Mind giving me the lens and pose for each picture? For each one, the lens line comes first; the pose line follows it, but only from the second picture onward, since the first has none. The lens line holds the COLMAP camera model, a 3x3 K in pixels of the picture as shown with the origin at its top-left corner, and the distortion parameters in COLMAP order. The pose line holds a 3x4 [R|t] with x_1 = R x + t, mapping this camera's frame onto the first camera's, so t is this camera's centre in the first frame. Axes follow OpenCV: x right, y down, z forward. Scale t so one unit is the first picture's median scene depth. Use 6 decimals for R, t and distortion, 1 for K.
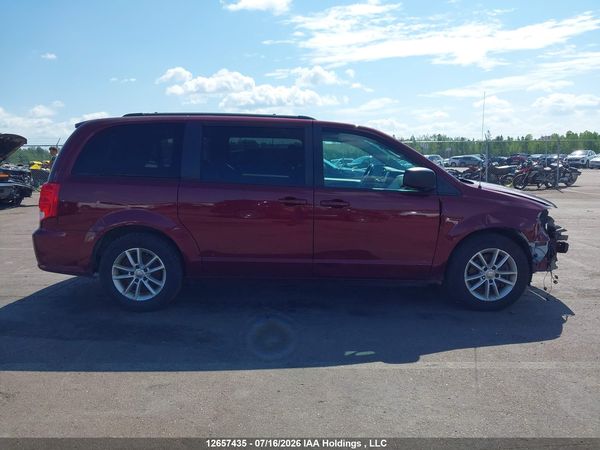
lens RADIAL K [[508.0, 0, 302.3], [0, 508.0, 225.4], [0, 0, 1]] dist [0.030558, -0.046857]
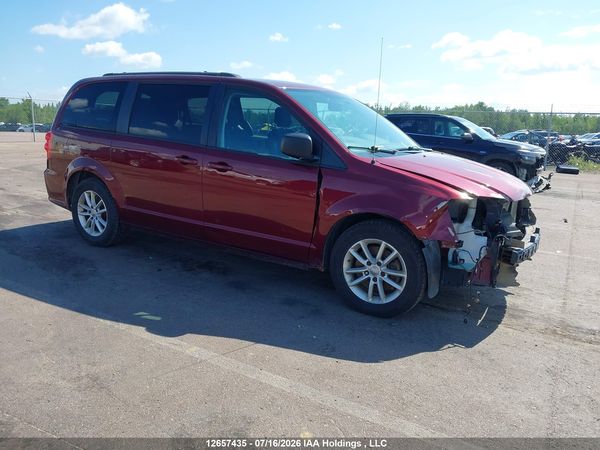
lens RADIAL K [[508.0, 0, 297.8], [0, 508.0, 224.2], [0, 0, 1]] dist [0.030558, -0.046857]
pose [[0.851991, 0.143201, -0.503591, 0.657739], [-0.113404, 0.989508, 0.089516, -0.035766], [0.511126, -0.019158, 0.859292, 0.244380]]
